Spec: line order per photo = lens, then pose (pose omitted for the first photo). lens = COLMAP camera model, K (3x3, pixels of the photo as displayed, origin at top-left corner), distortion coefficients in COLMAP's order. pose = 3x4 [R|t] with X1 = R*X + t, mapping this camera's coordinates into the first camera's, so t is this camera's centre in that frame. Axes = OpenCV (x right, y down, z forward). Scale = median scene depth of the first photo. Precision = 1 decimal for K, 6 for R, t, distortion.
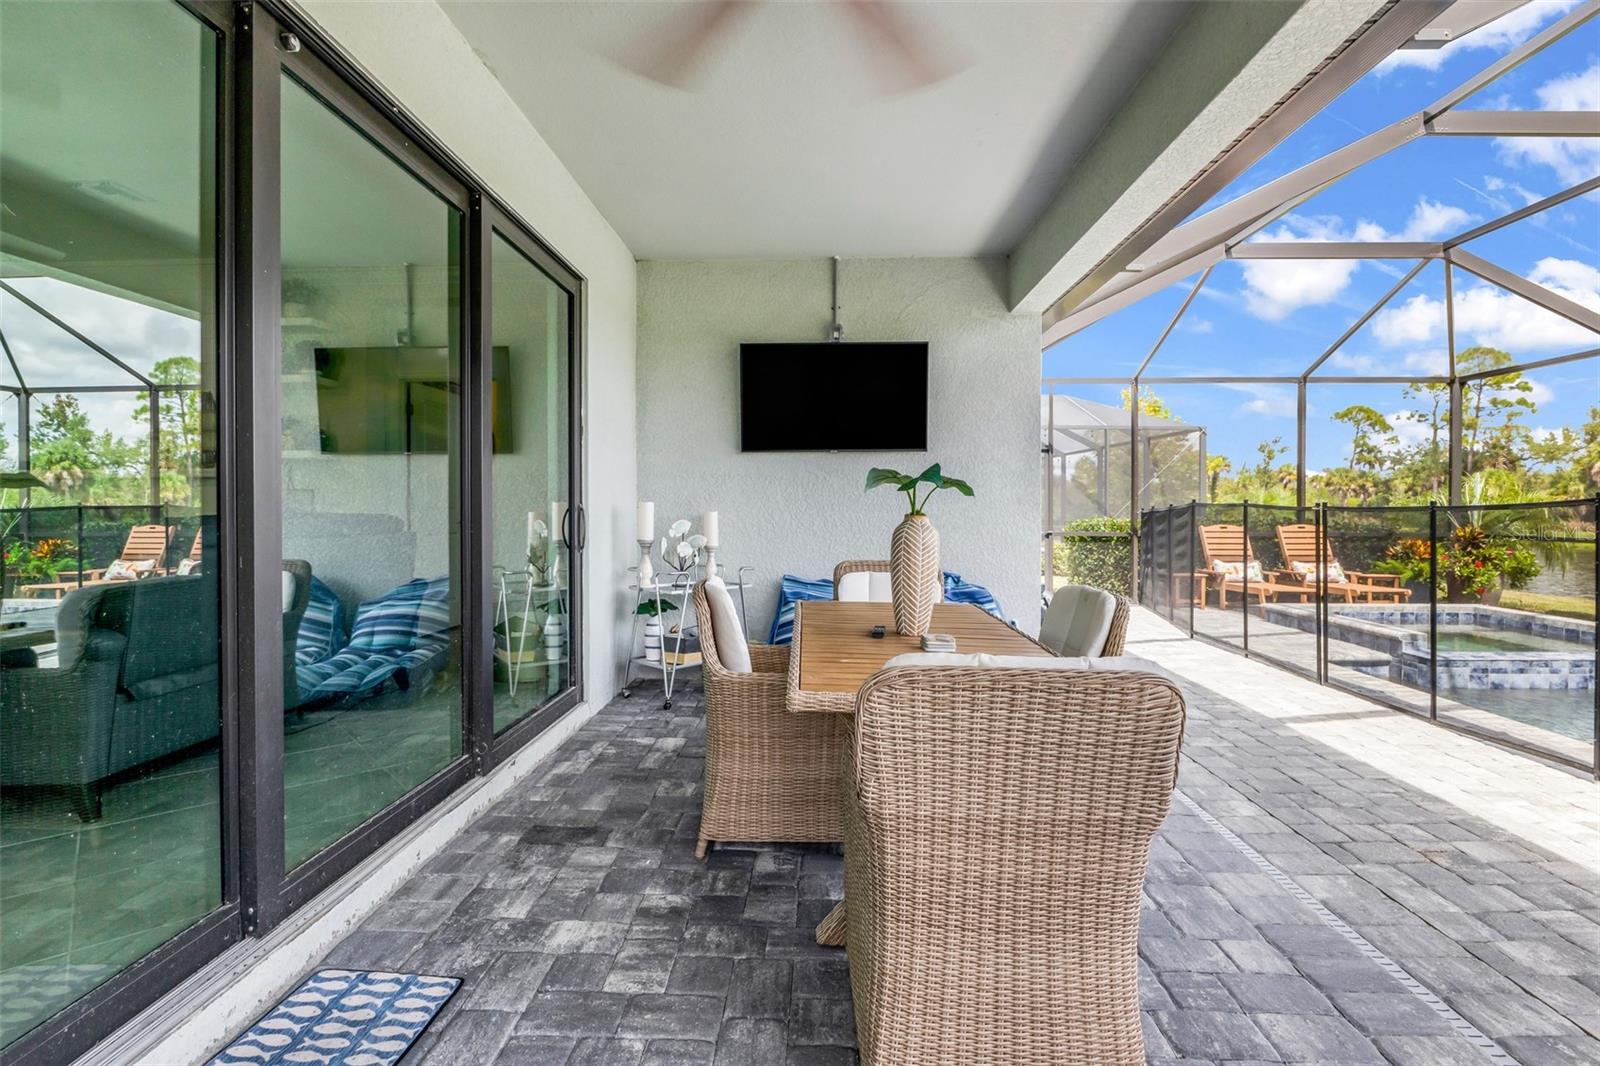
lens RADIAL K [[750.6, 0, 799.6], [0, 750.6, 520.4], [0, 0, 1]] dist [0.001298, -0.000869]
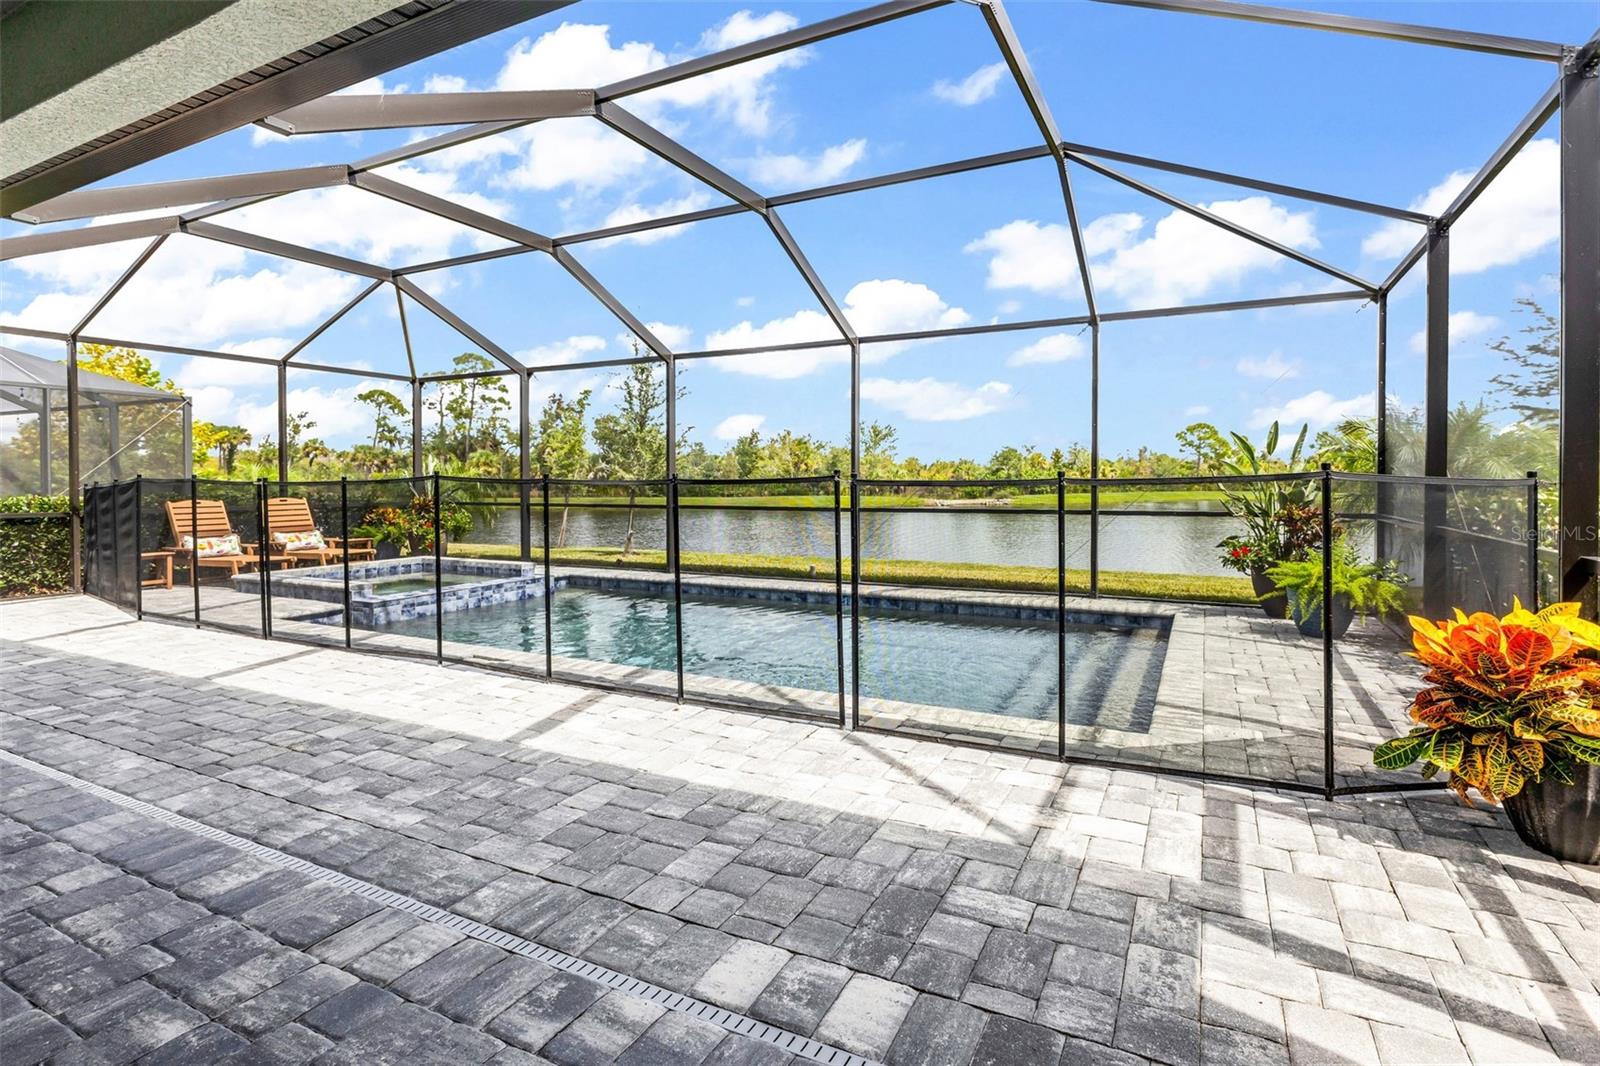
lens RADIAL K [[750.6, 0, 845.6], [0, 750.6, 488.3], [0, 0, 1]] dist [0.001298, -0.000869]
pose [[0.407992, -0.013823, 0.912881, 0.015755], [0.020179, 0.999778, 0.006120, 0.001461], [-0.912763, 0.015924, 0.408180, -0.182703]]
